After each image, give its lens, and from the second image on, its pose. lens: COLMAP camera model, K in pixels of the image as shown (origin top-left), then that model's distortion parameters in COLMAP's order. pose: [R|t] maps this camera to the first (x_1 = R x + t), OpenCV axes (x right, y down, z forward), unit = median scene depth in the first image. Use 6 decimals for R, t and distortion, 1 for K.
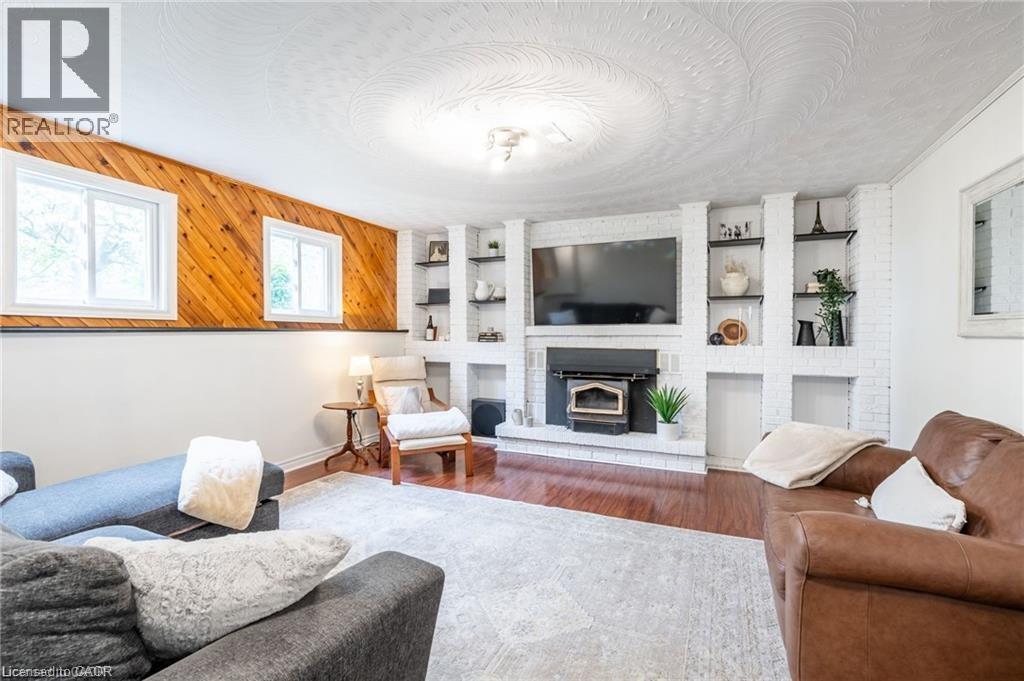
lens RADIAL K [[466.8, 0, 511.5], [0, 466.8, 337.9], [0, 0, 1]] dist [-0.001563, 0.000602]
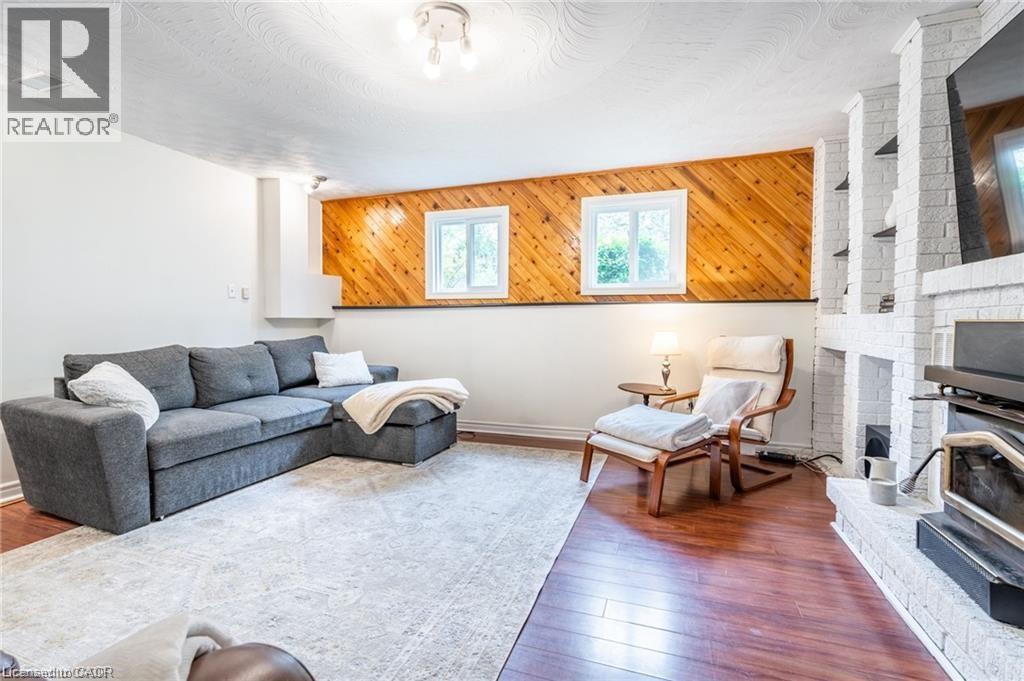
lens RADIAL K [[466.8, 0, 511.5], [0, 466.8, 337.9], [0, 0, 1]] dist [-0.001563, 0.000602]
pose [[0.078655, 0.028362, -0.996498, 0.542603], [-0.010102, 0.999567, 0.027652, 0.033750], [0.996851, 0.007892, 0.078907, 0.757795]]
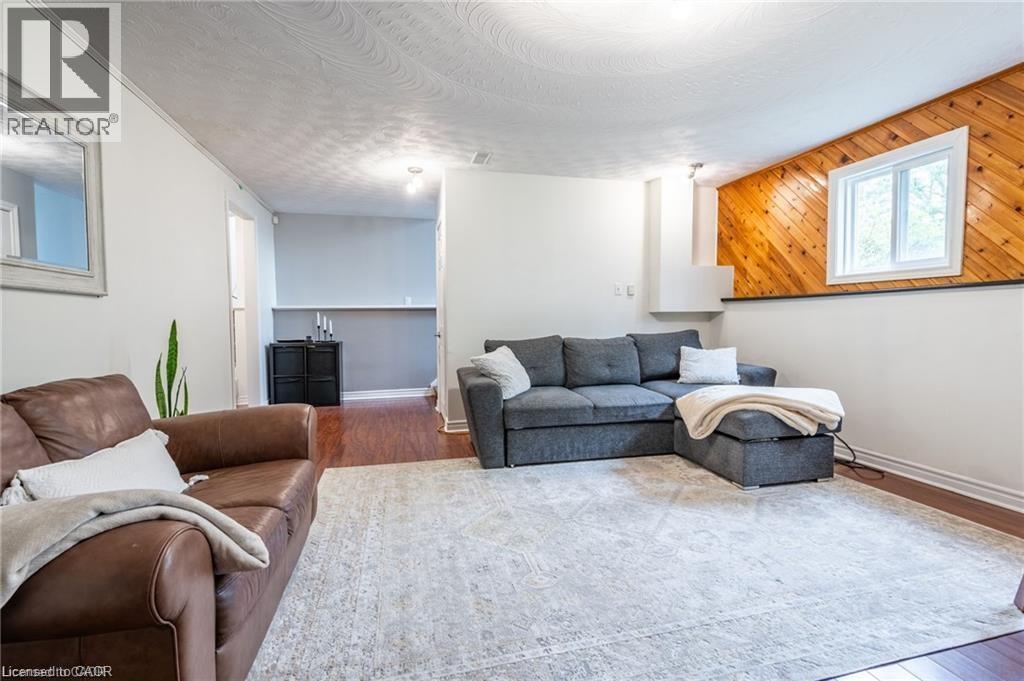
lens RADIAL K [[466.8, 0, 511.5], [0, 466.8, 337.9], [0, 0, 1]] dist [-0.001563, 0.000602]
pose [[-0.789618, 0.028409, -0.612941, 0.388740], [-0.000802, 0.998879, 0.047329, 0.031765], [0.613599, 0.037863, -0.788710, 0.984016]]
